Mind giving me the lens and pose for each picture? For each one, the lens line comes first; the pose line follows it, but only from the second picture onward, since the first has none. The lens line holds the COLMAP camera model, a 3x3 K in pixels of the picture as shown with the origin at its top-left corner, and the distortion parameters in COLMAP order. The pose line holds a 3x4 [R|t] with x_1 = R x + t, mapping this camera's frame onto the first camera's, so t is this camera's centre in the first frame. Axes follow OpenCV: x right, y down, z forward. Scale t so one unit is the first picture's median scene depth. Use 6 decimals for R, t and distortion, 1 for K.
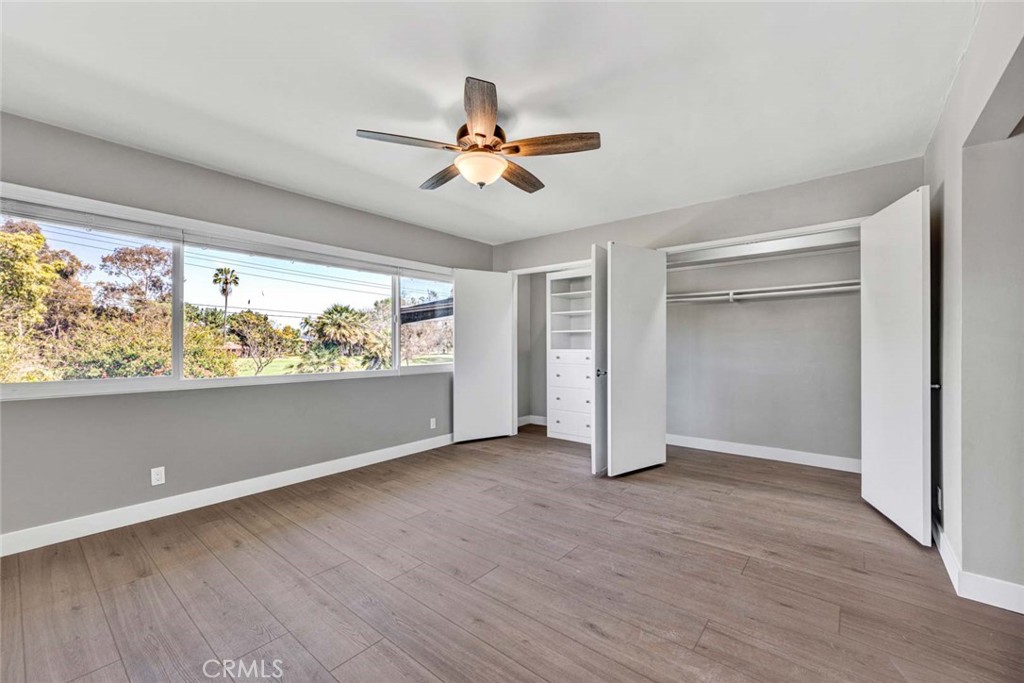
lens RADIAL K [[417.5, 0, 520.2], [0, 417.5, 342.9], [0, 0, 1]] dist [0.002516, -0.000043]
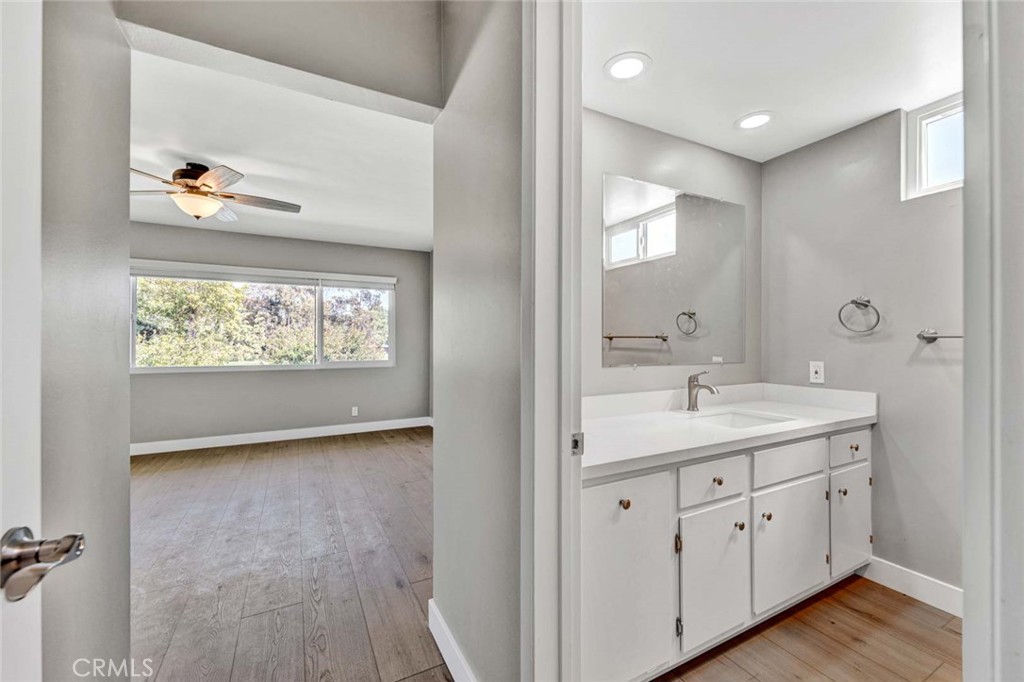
lens RADIAL K [[417.5, 0, 517.8], [0, 417.5, 339.0], [0, 0, 1]] dist [0.002516, -0.000043]
pose [[0.920348, -0.003505, -0.391085, 1.196516], [0.000682, 0.999973, -0.007356, 0.000800], [0.391100, 0.006503, 0.920325, 0.196822]]
